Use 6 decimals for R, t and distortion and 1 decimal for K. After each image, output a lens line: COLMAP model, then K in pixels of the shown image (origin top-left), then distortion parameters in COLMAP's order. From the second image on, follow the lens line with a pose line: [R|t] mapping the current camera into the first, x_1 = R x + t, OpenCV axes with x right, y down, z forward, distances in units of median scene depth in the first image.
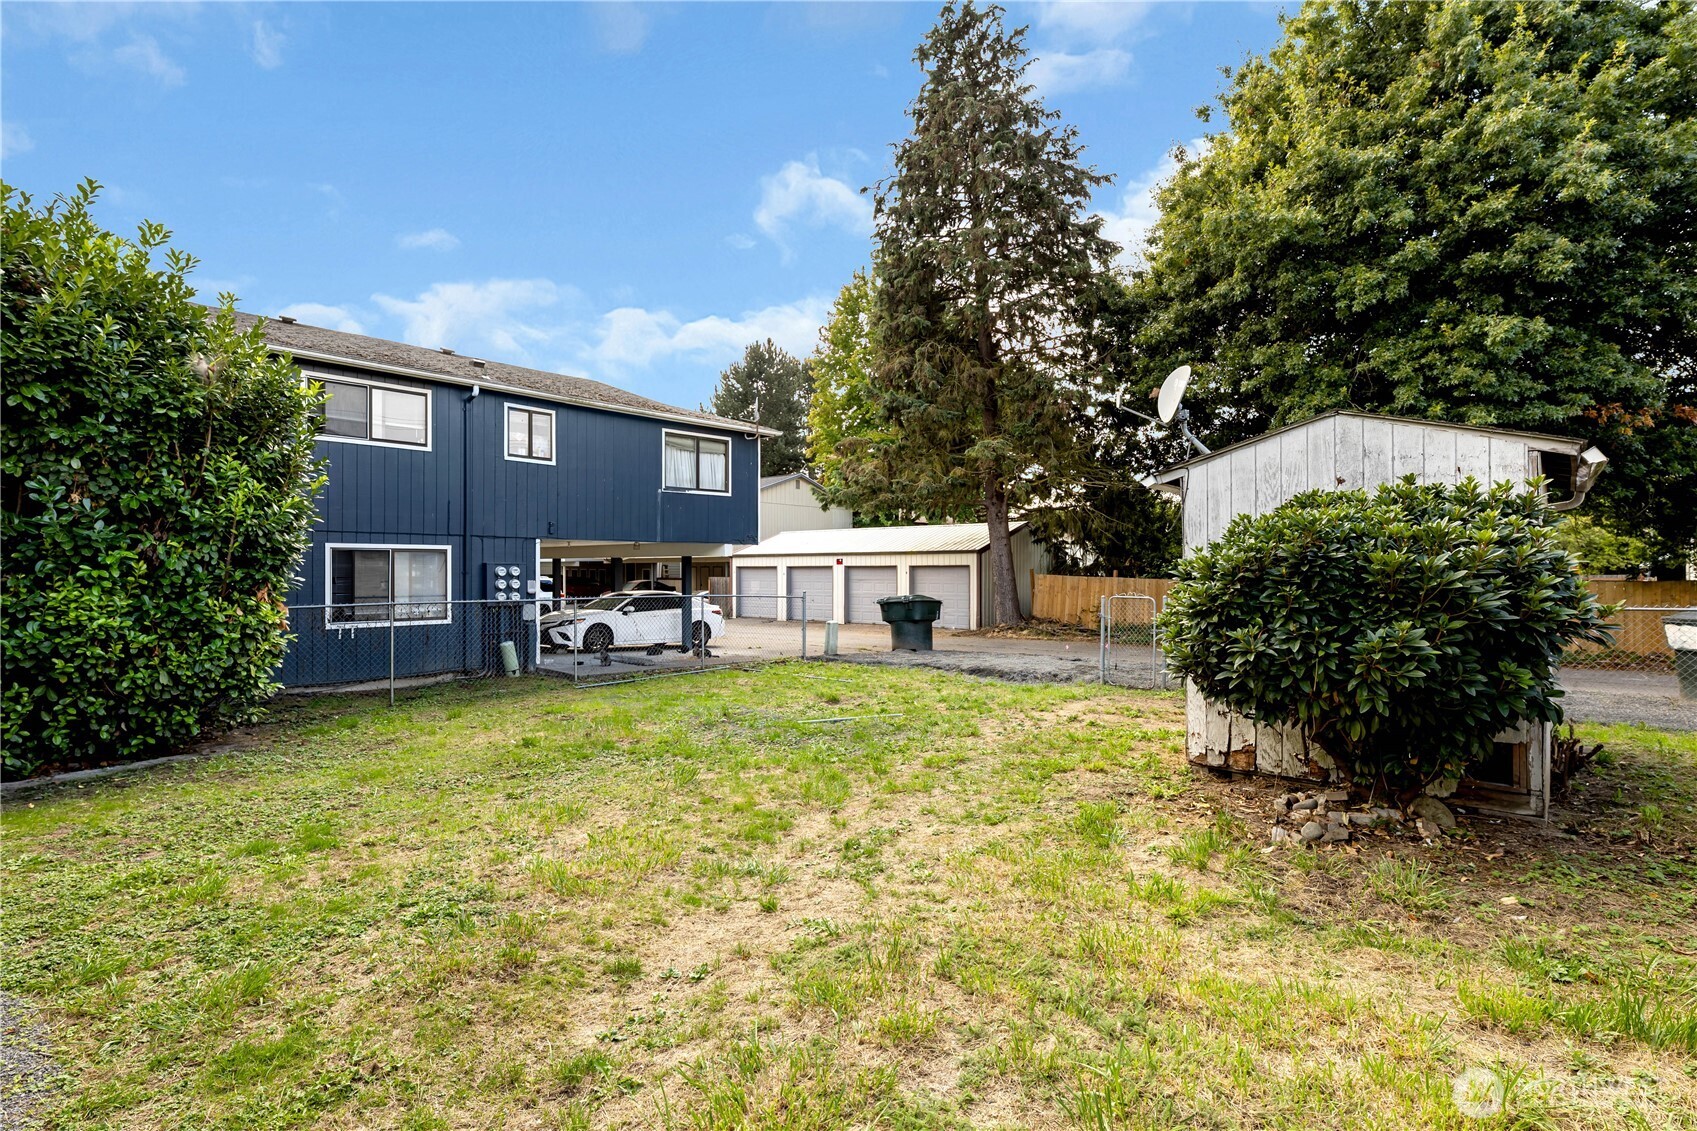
lens RADIAL K [[833.5, 0, 848.5], [0, 833.5, 565.5], [0, 0, 1]] dist [0.002287, 0.000609]
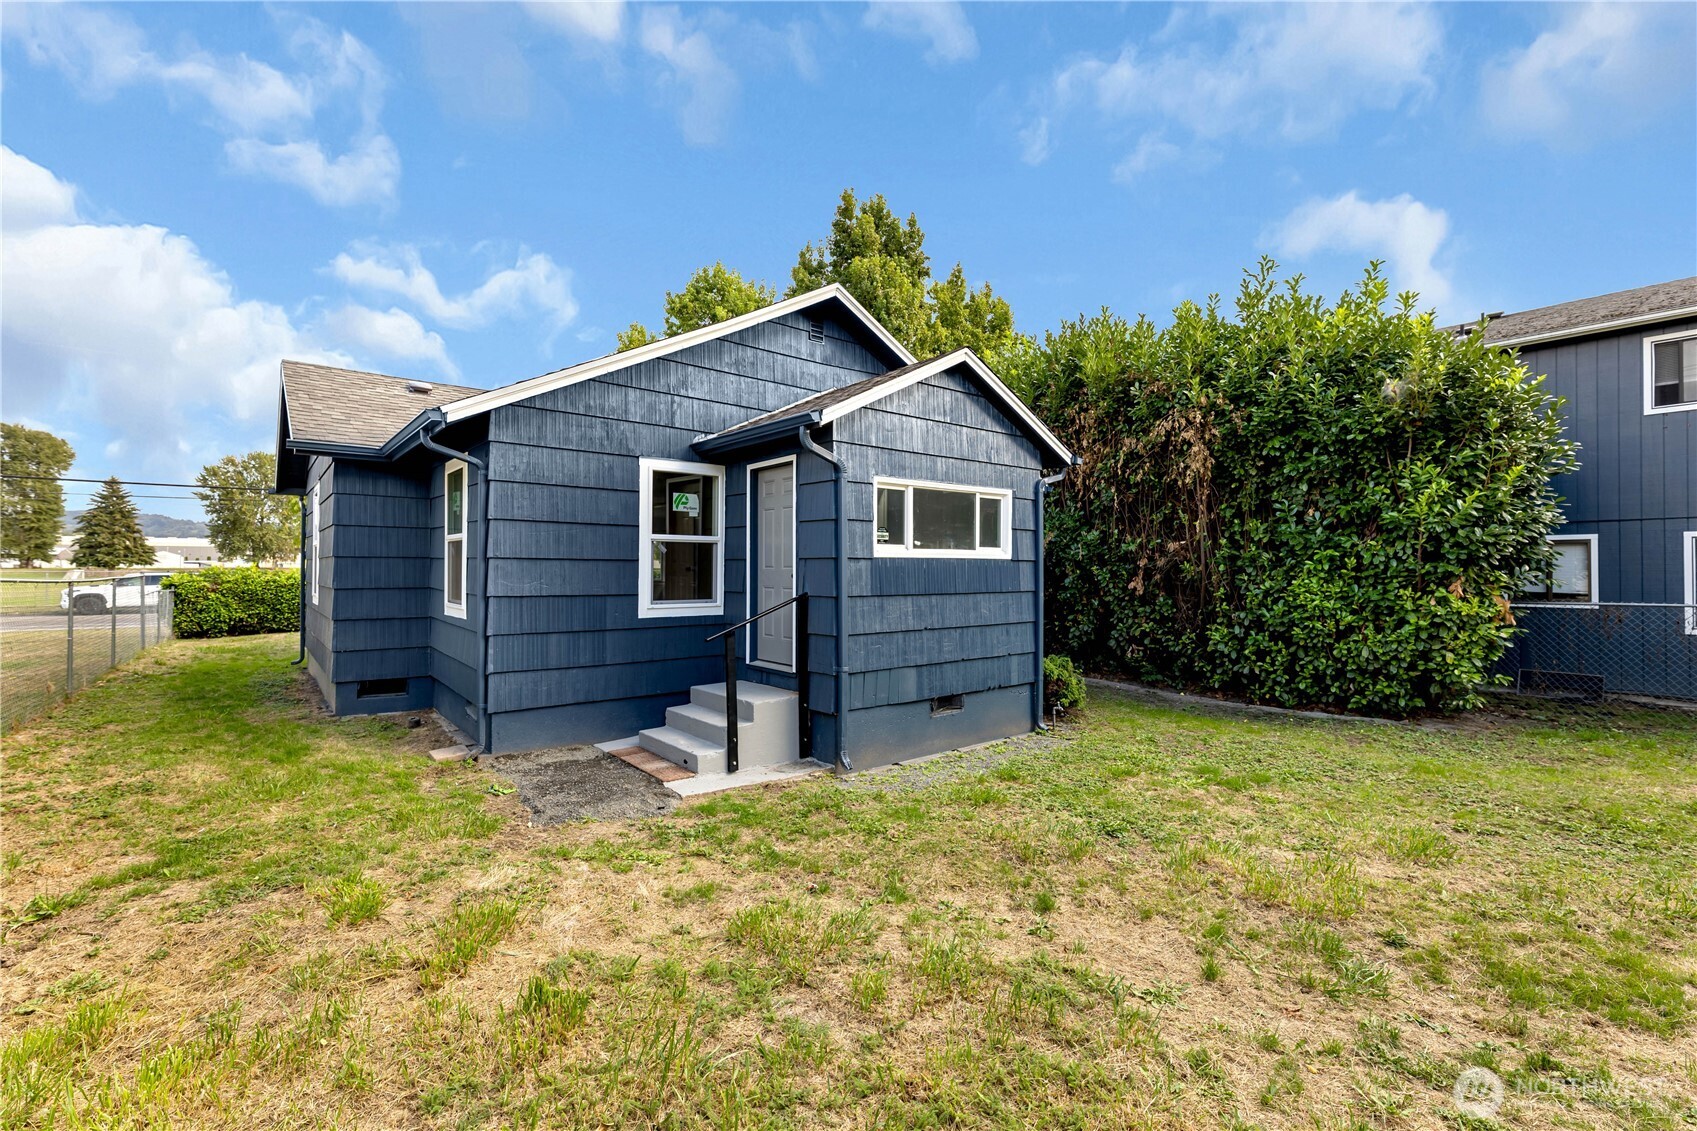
lens RADIAL K [[738.8, 0, 848.5], [0, 738.8, 565.5], [0, 0, 1]] dist [0.000488, 0.000060]
pose [[-0.174478, -0.001341, -0.984660, 0.388027], [0.005978, 0.999979, -0.002421, 0.005417], [0.984643, -0.006308, -0.174466, 0.442196]]
